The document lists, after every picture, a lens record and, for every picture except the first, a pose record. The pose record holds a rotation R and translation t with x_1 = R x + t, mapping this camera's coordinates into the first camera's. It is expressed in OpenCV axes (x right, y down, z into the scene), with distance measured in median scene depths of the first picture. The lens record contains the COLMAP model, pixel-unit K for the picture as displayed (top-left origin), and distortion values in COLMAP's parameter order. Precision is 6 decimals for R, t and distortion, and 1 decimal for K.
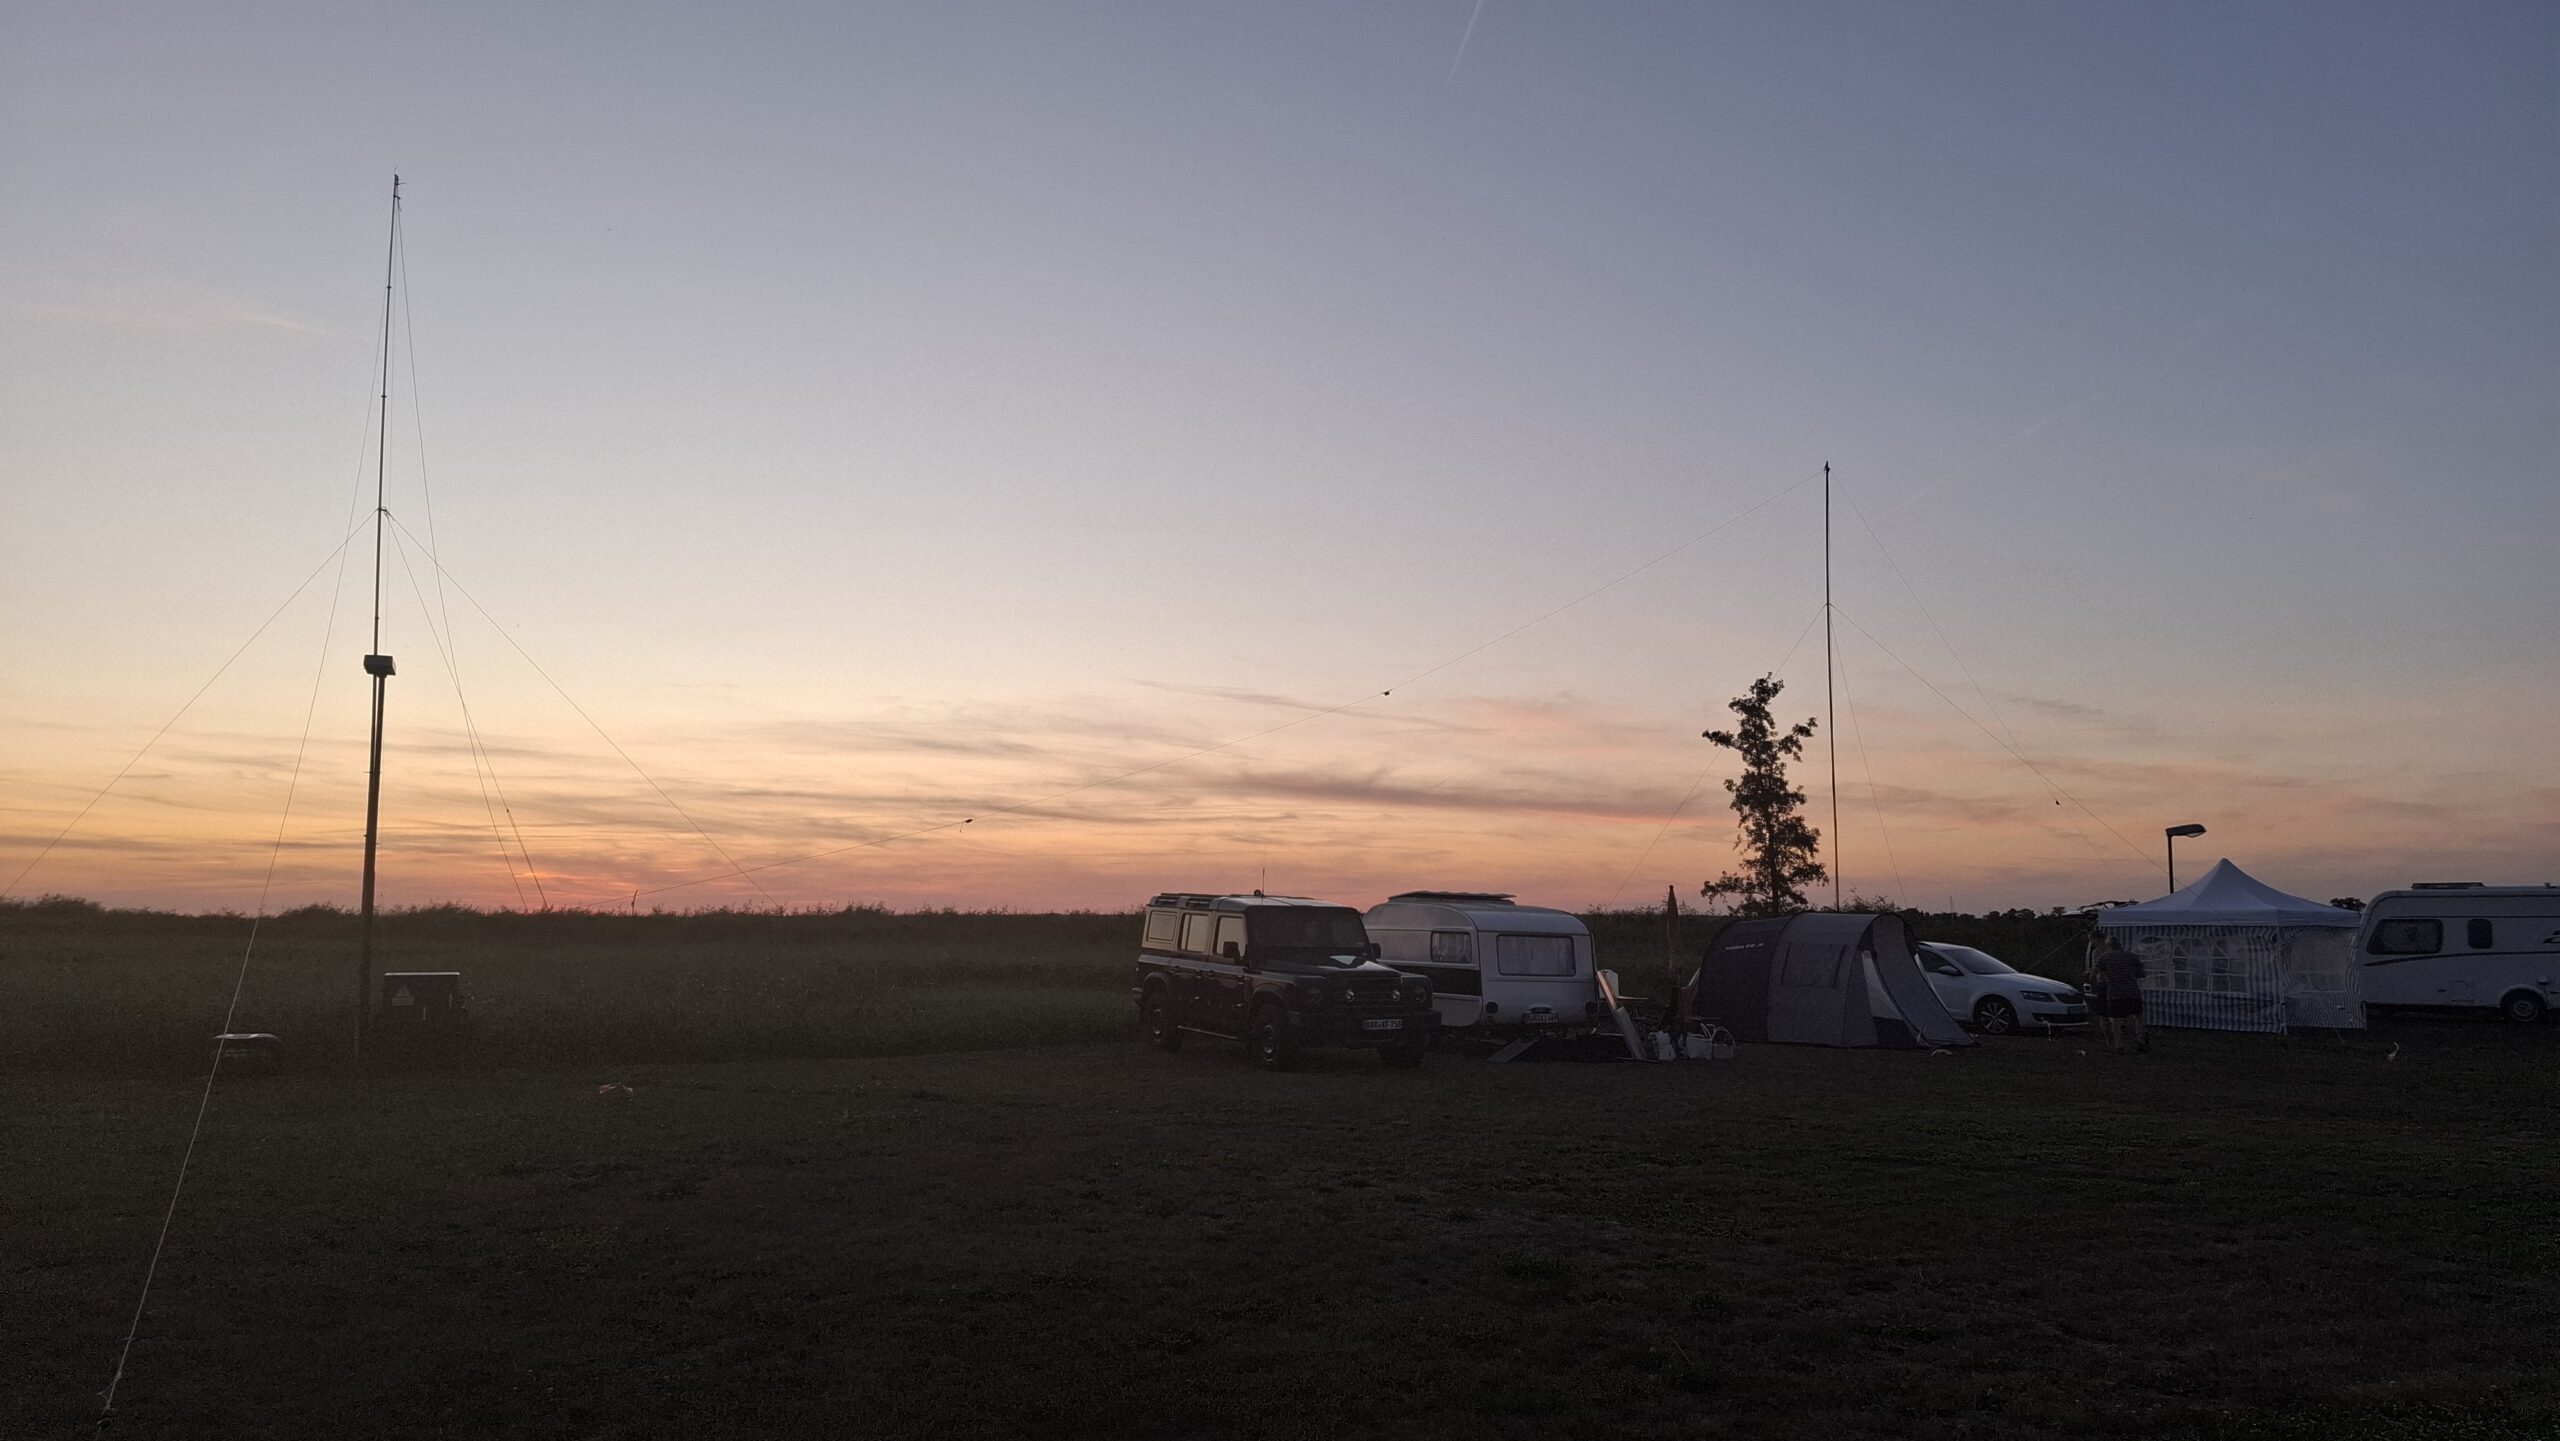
lens RADIAL K [[1751.7, 0, 1239.3], [0, 1751.7, 748.8], [0, 0, 1]] dist [0.104084, -0.129677]
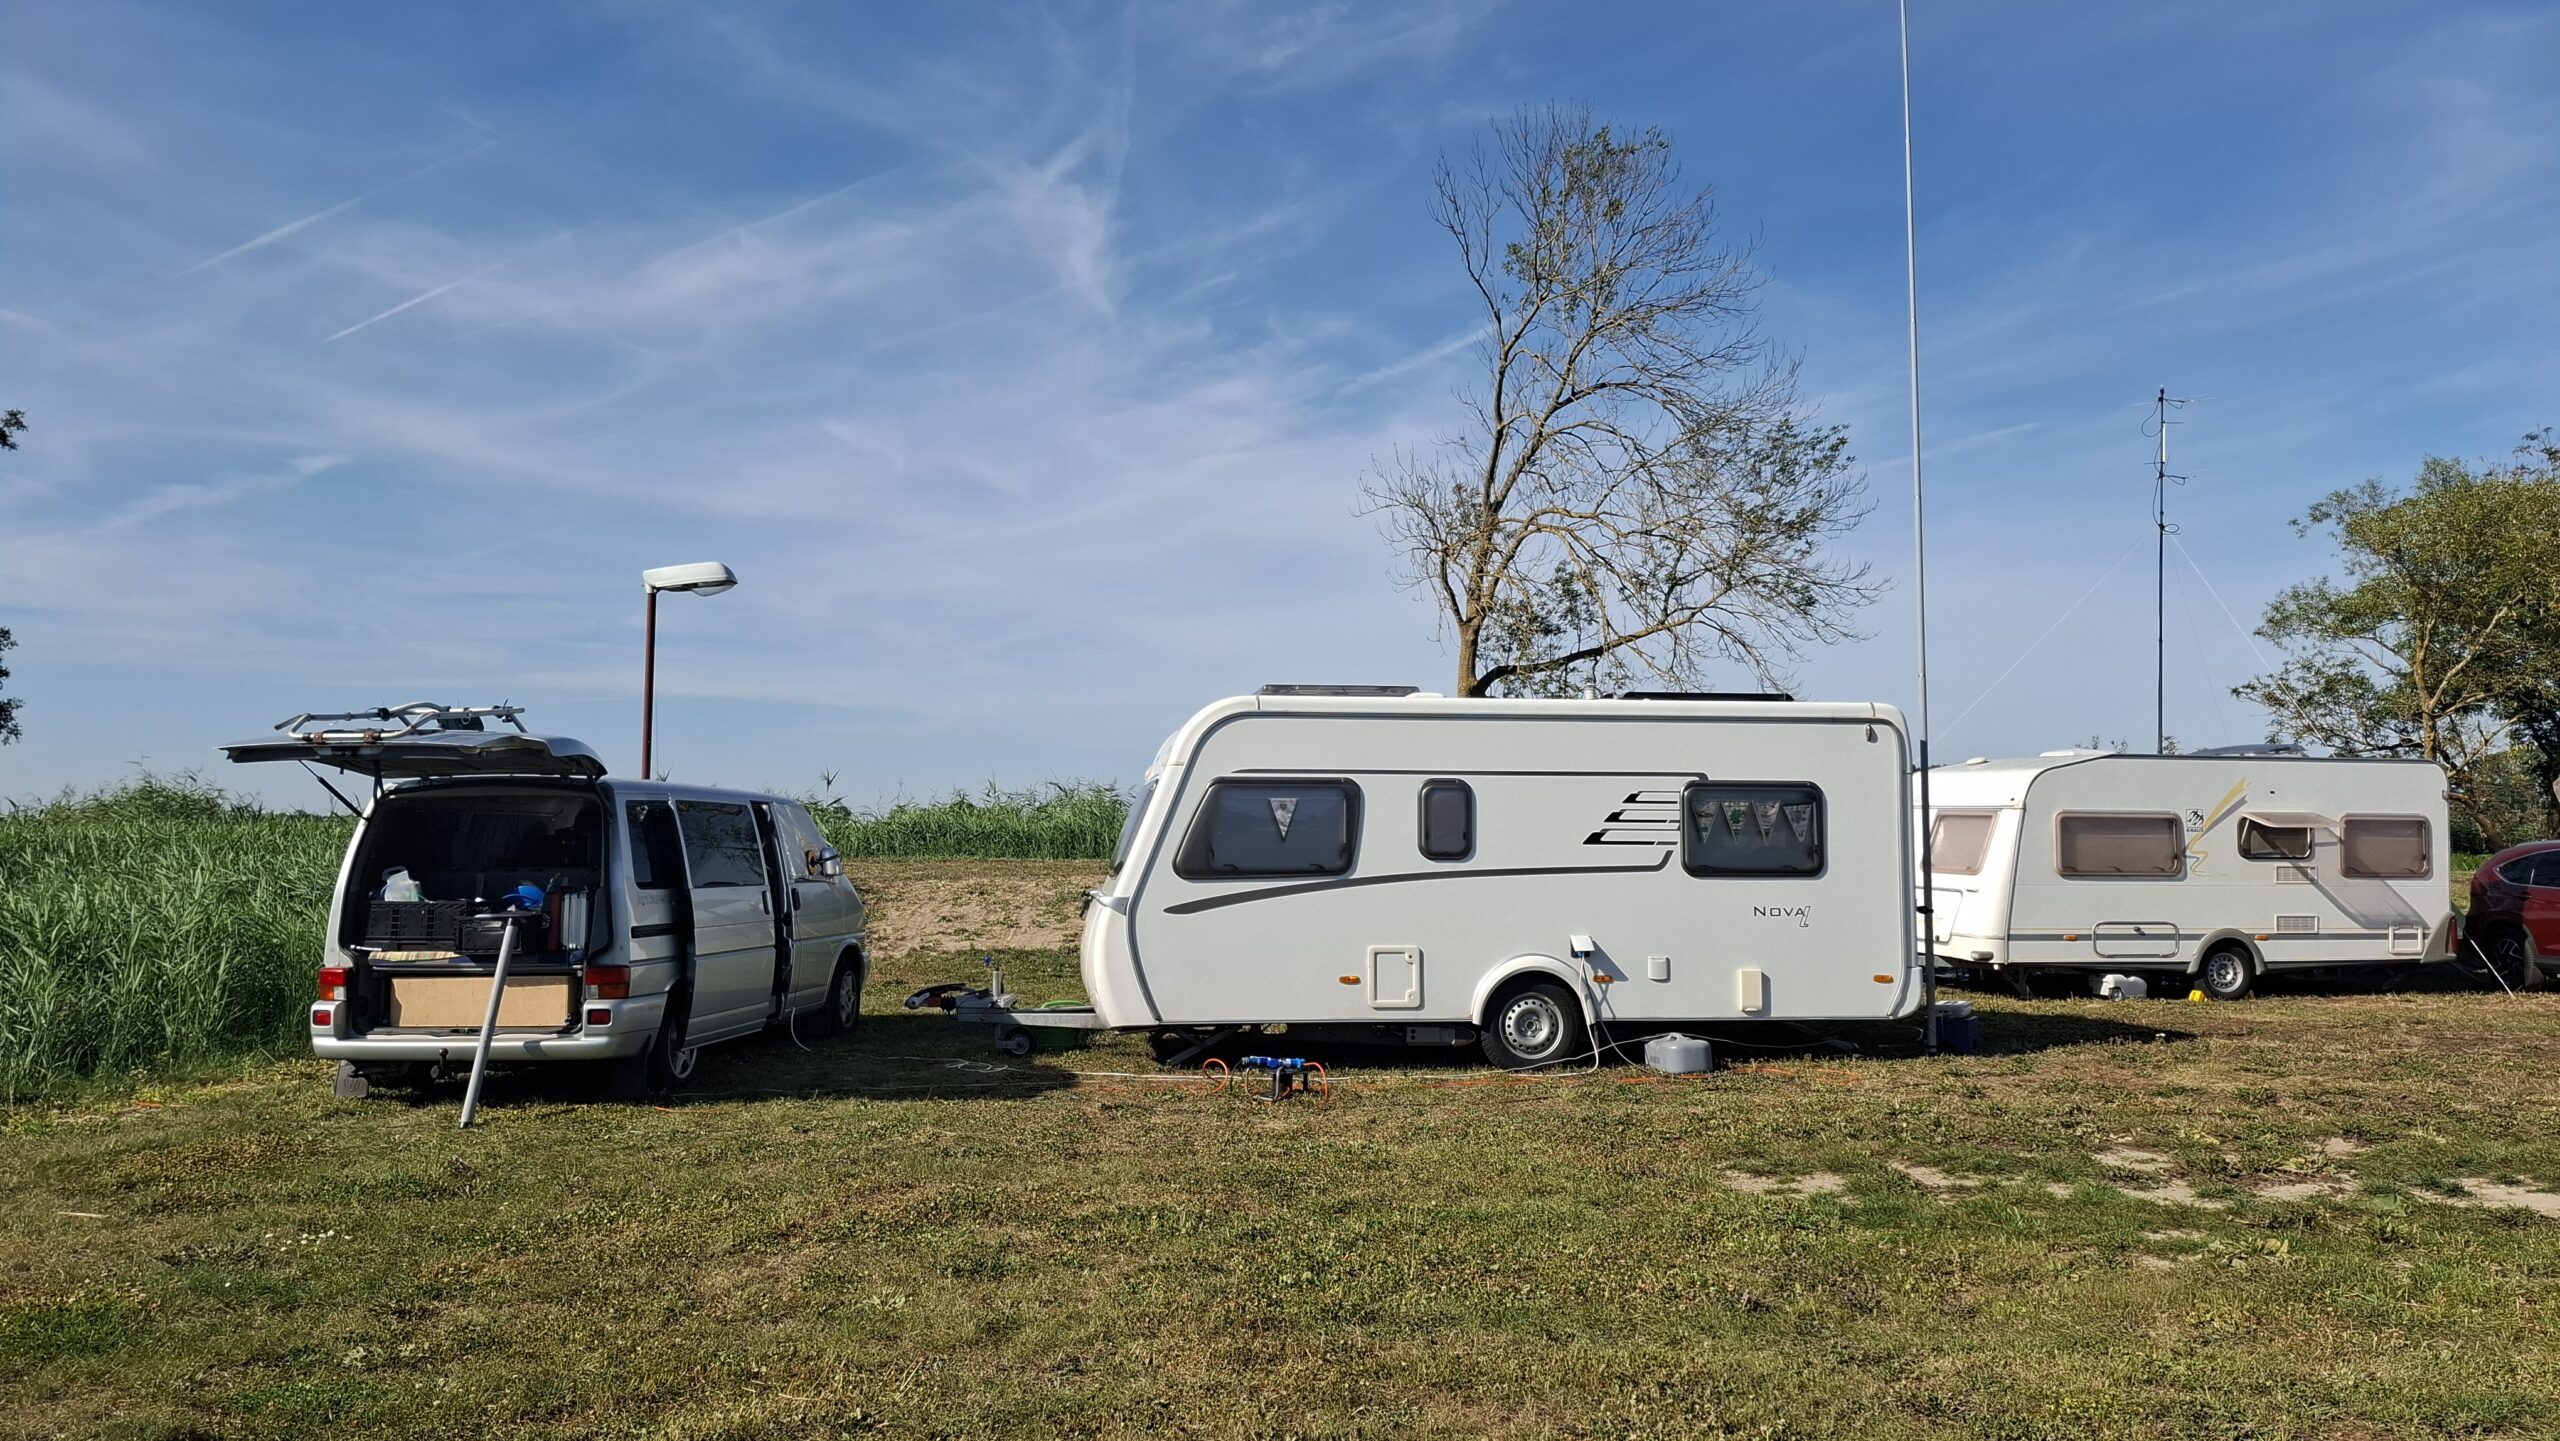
lens RADIAL K [[1751.7, 0, 1239.3], [0, 1751.7, 748.8], [0, 0, 1]] dist [0.104084, -0.129677]
pose [[0.694220, 0.031221, 0.719086, 0.203528], [-0.071795, 0.997080, 0.026022, 0.040862], [-0.716174, -0.069691, 0.694434, 0.386848]]
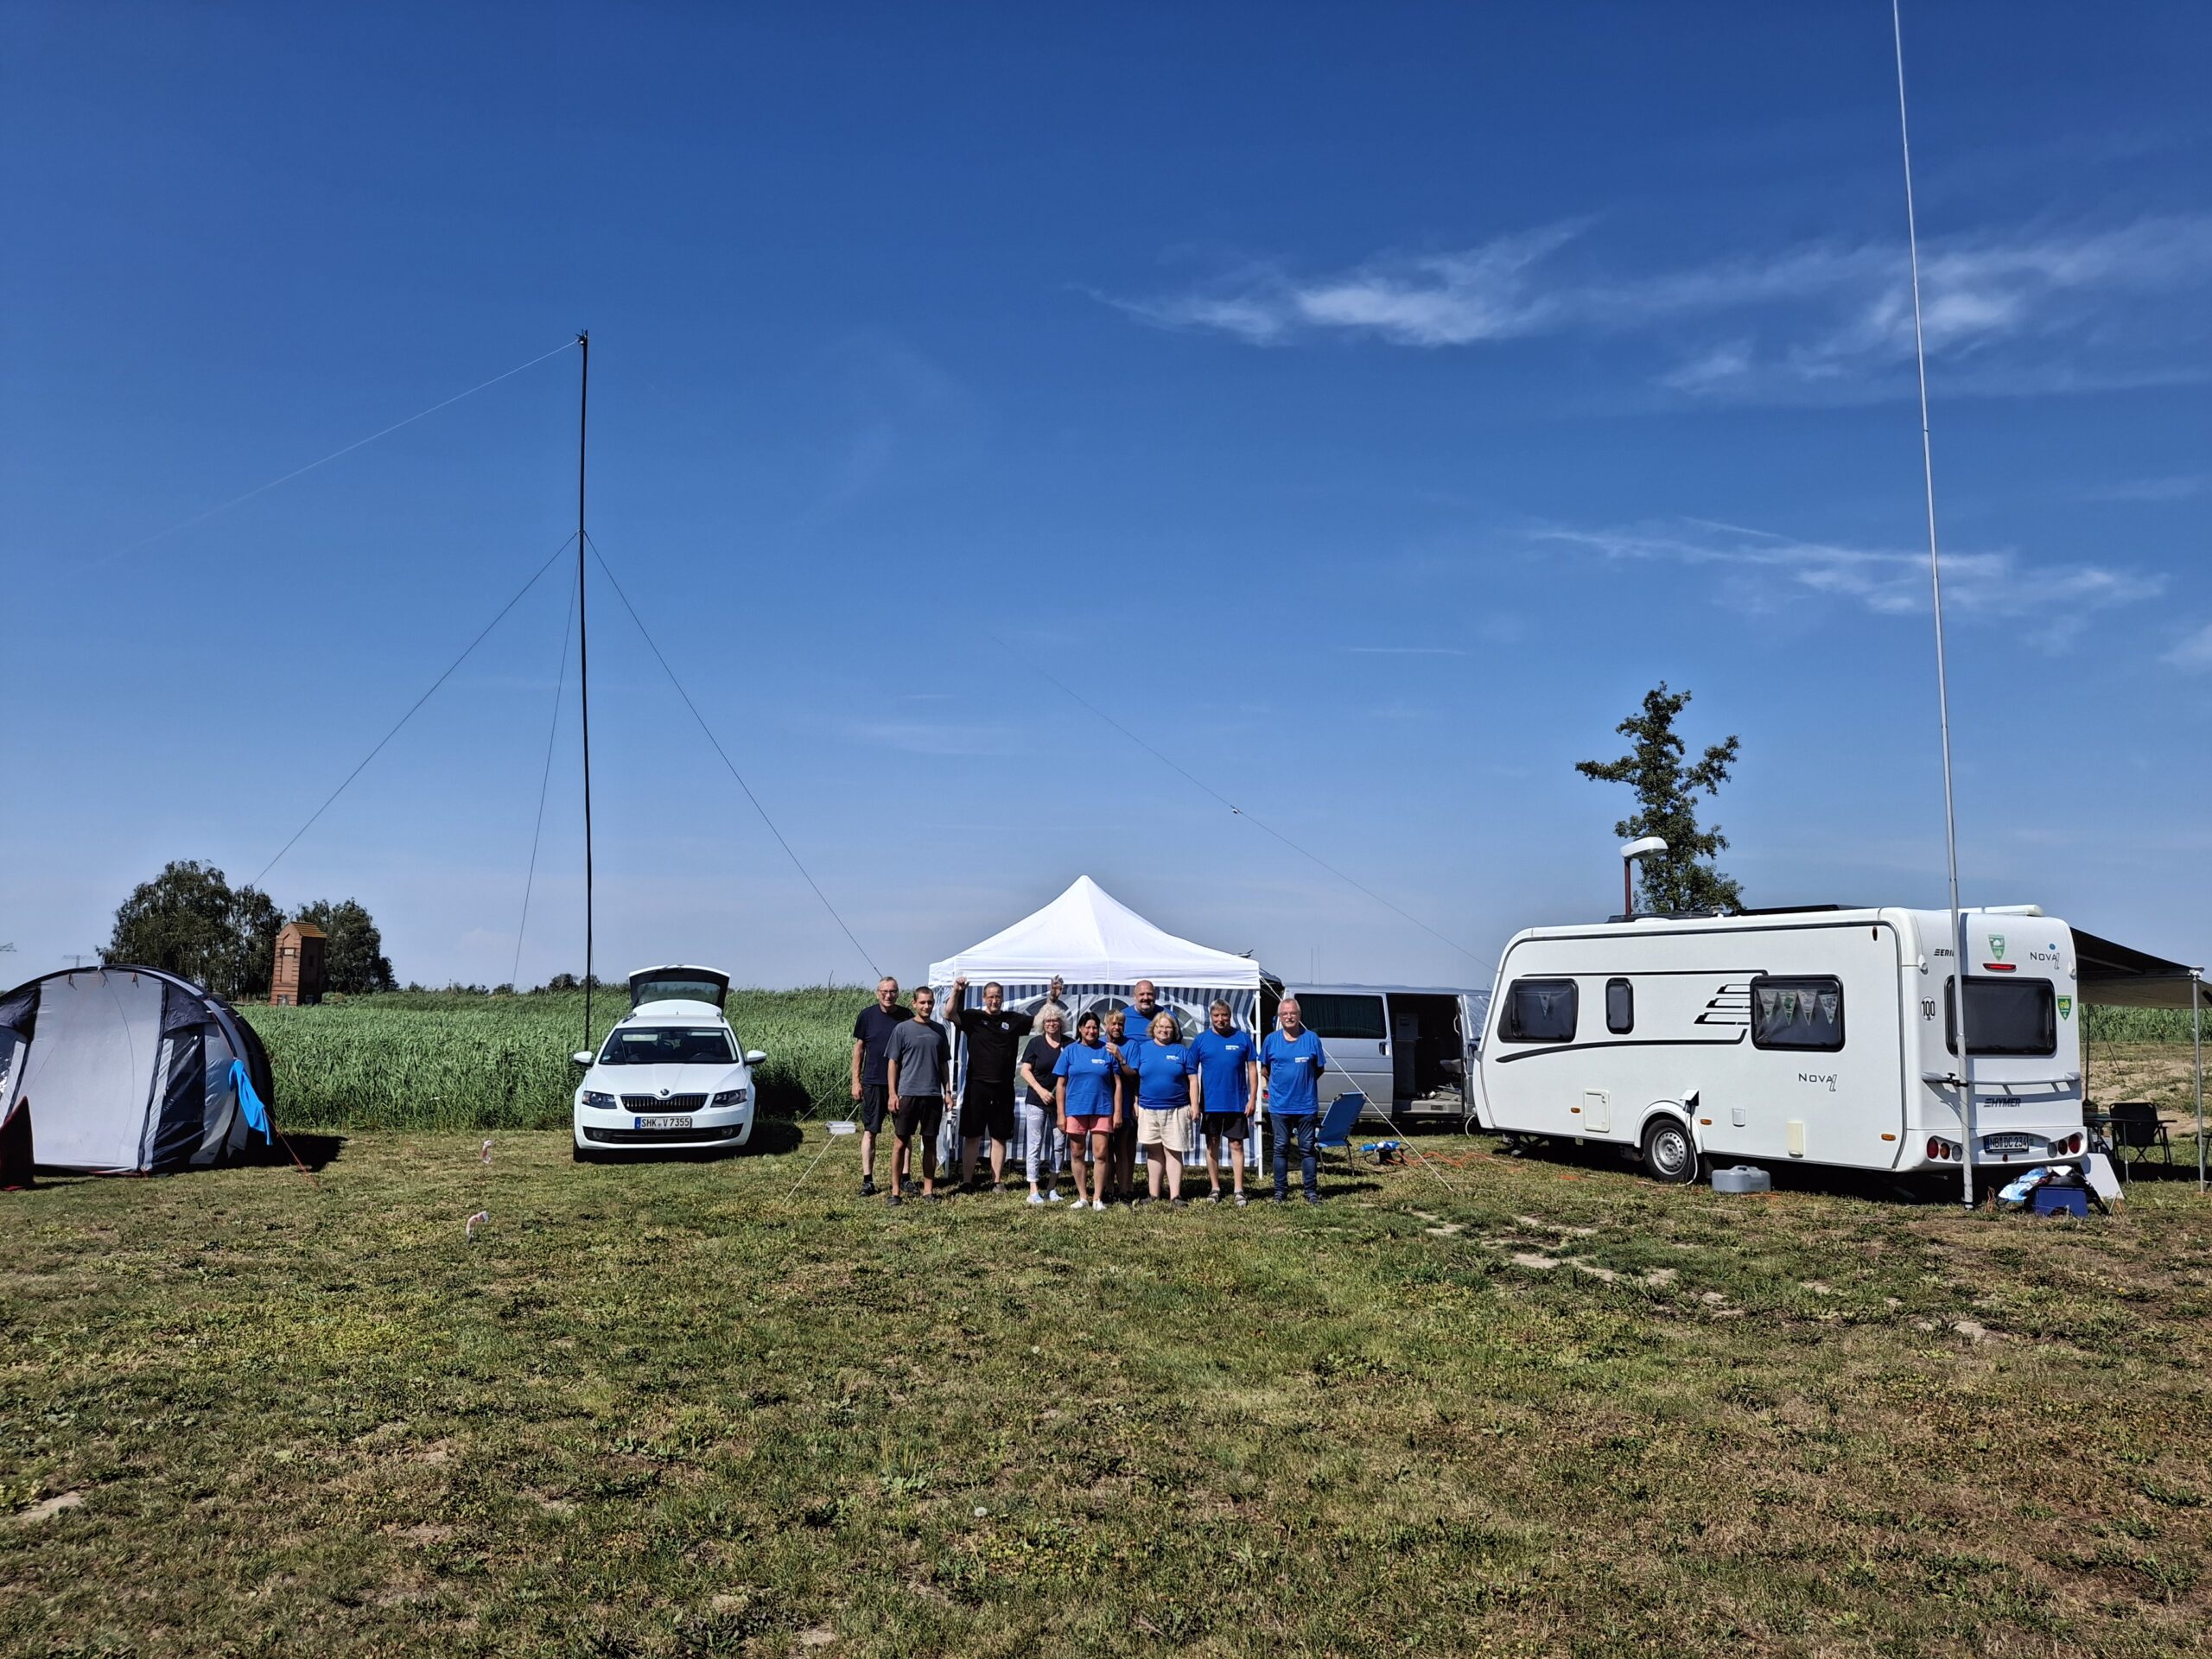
lens RADIAL K [[1612.0, 0, 1106.9], [0, 1612.0, 843.2], [0, 0, 1]] dist [0.085467, -0.117562]
pose [[0.908368, -0.040270, -0.416228, 0.372286], [0.038269, 0.999181, -0.013153, 0.027539], [0.416417, -0.003981, 0.909165, 0.246619]]
